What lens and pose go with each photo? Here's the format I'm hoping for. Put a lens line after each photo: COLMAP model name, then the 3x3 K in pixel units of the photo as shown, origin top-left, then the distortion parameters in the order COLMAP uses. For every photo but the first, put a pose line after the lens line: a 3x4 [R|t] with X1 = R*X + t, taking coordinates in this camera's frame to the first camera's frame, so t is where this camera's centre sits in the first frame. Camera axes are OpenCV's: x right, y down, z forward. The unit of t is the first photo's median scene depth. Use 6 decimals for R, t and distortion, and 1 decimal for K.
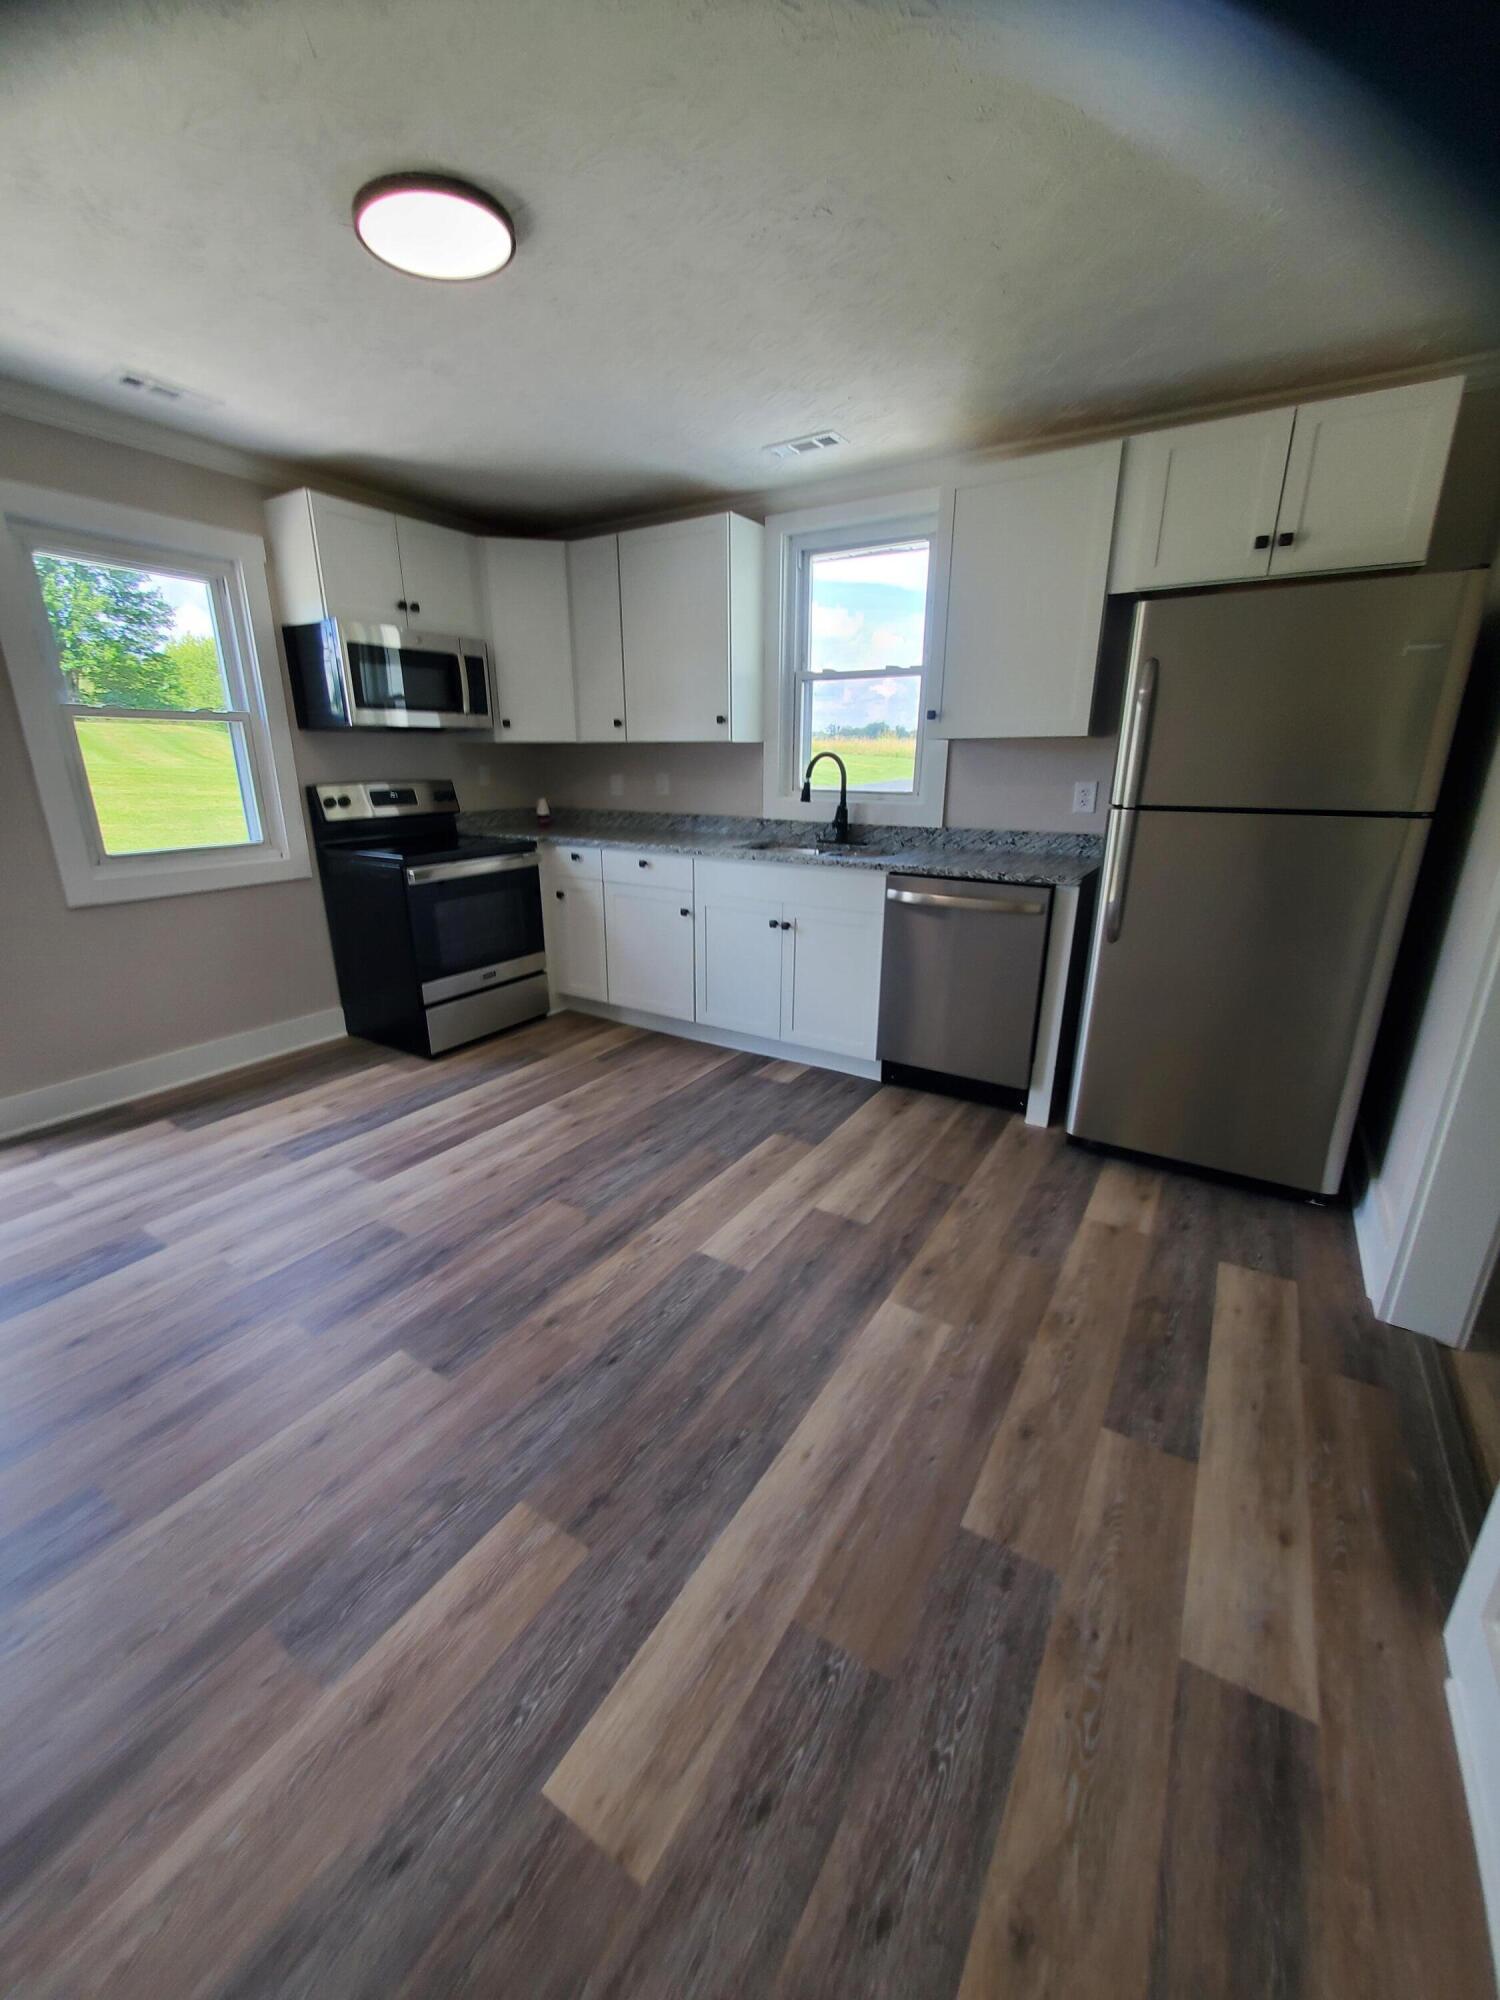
lens RADIAL K [[801.9, 0, 736.6], [0, 801.9, 994.8], [0, 0, 1]] dist [-0.001591, 0.000025]
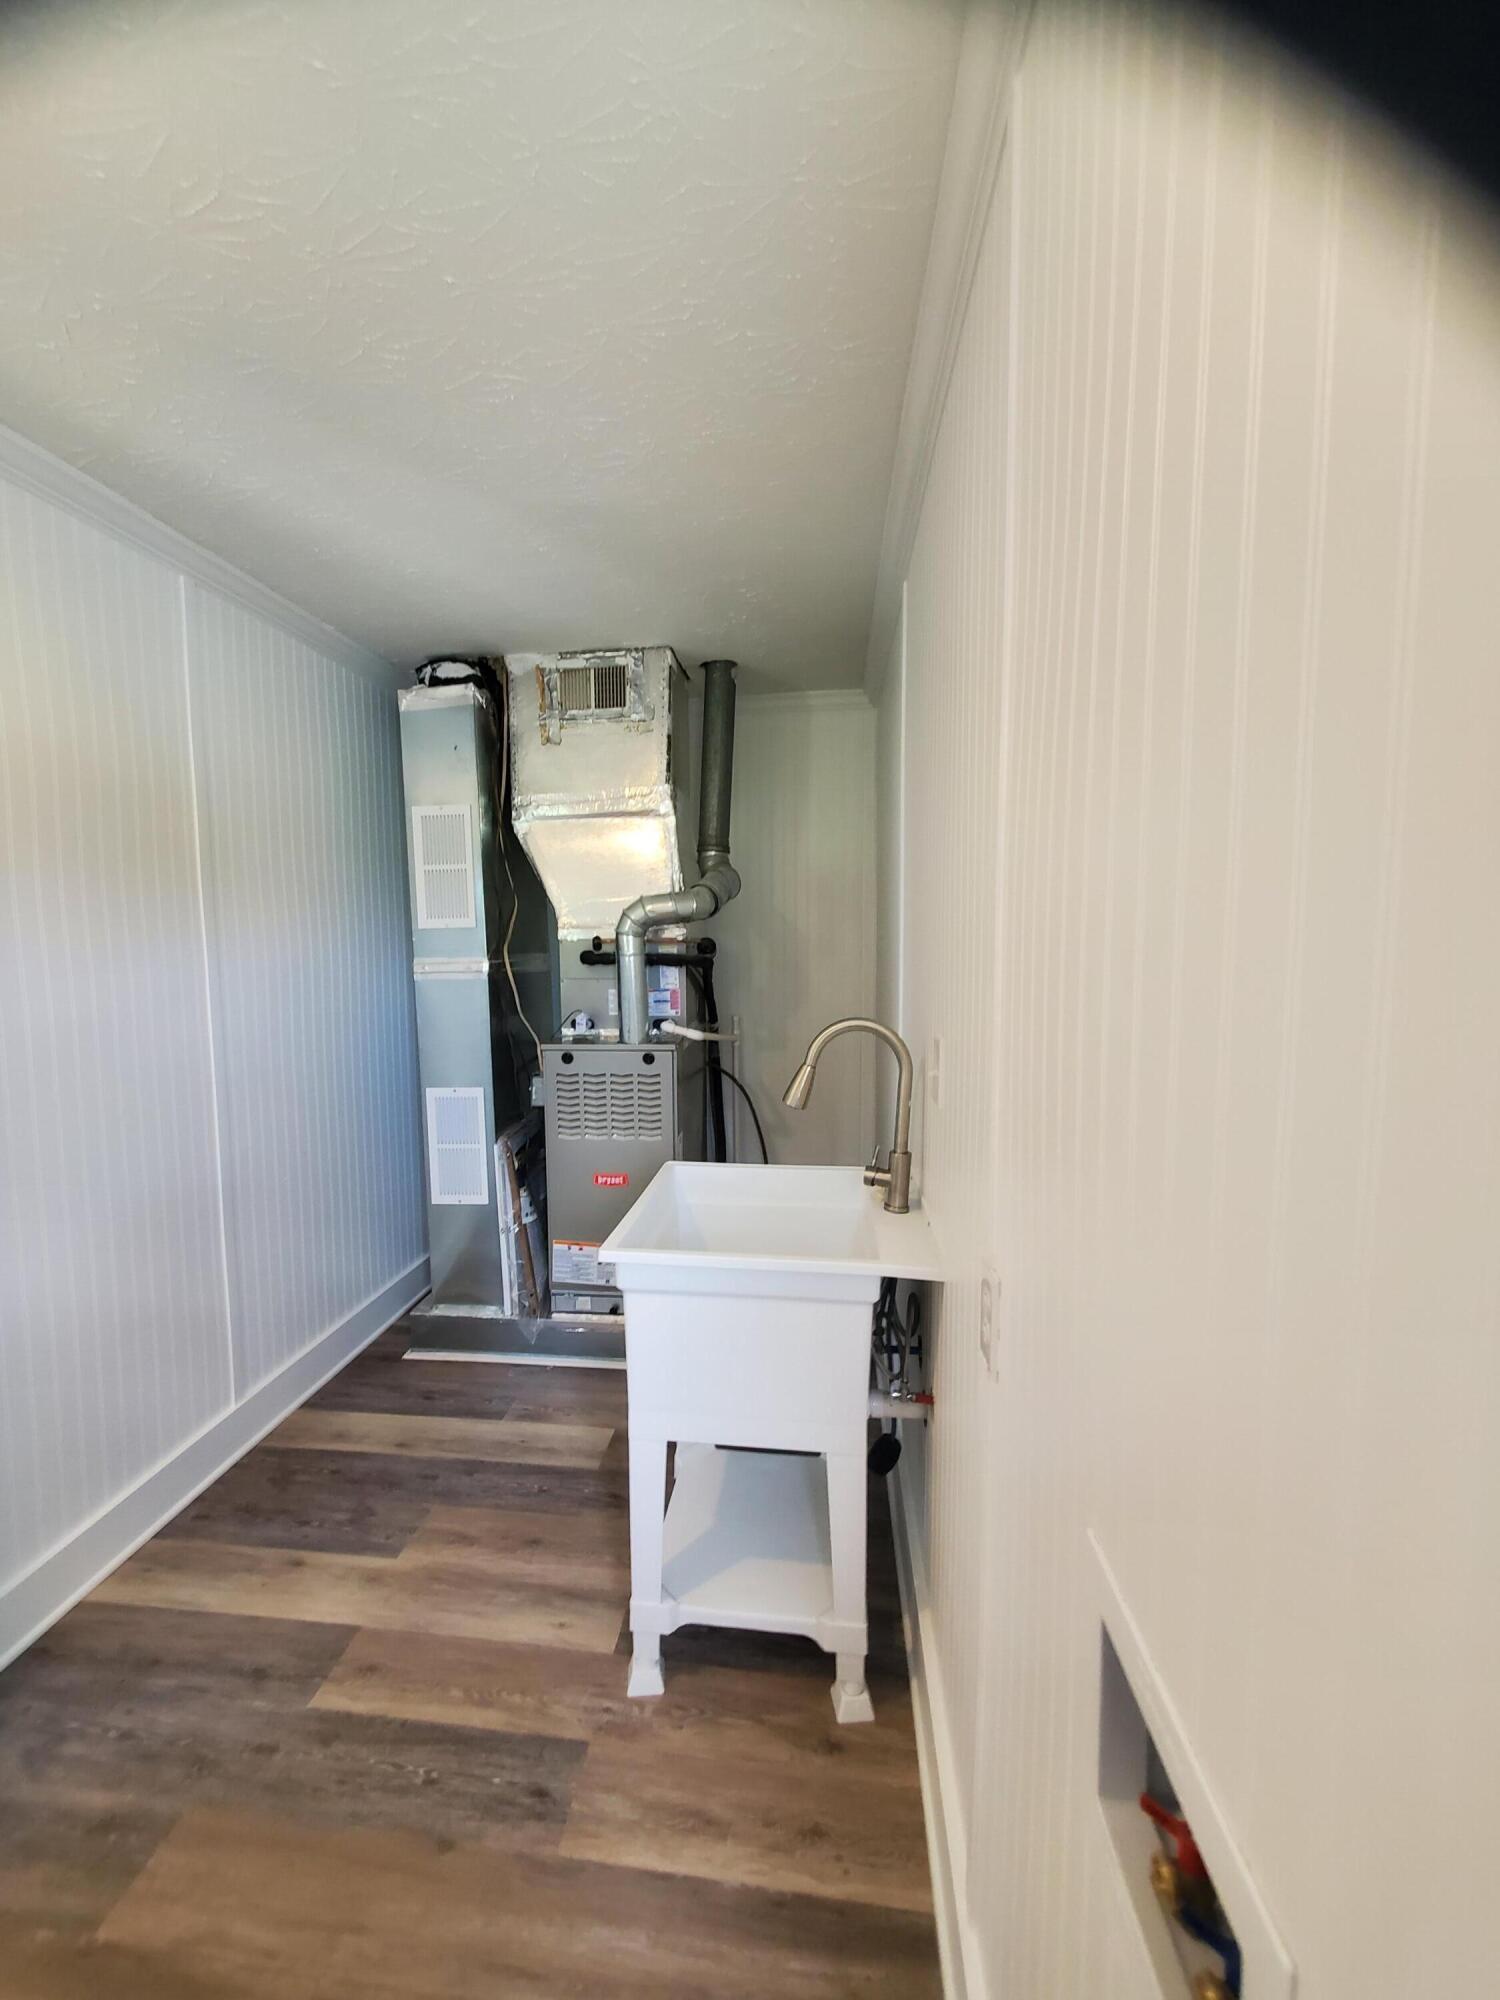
lens RADIAL K [[801.9, 0, 734.0], [0, 801.9, 1007.6], [0, 0, 1]] dist [-0.001591, 0.000025]
pose [[-0.428360, -0.069266, 0.900949, -0.972386], [0.277969, 0.938608, 0.204323, -0.260674], [-0.859791, 0.337960, -0.382809, 0.689277]]
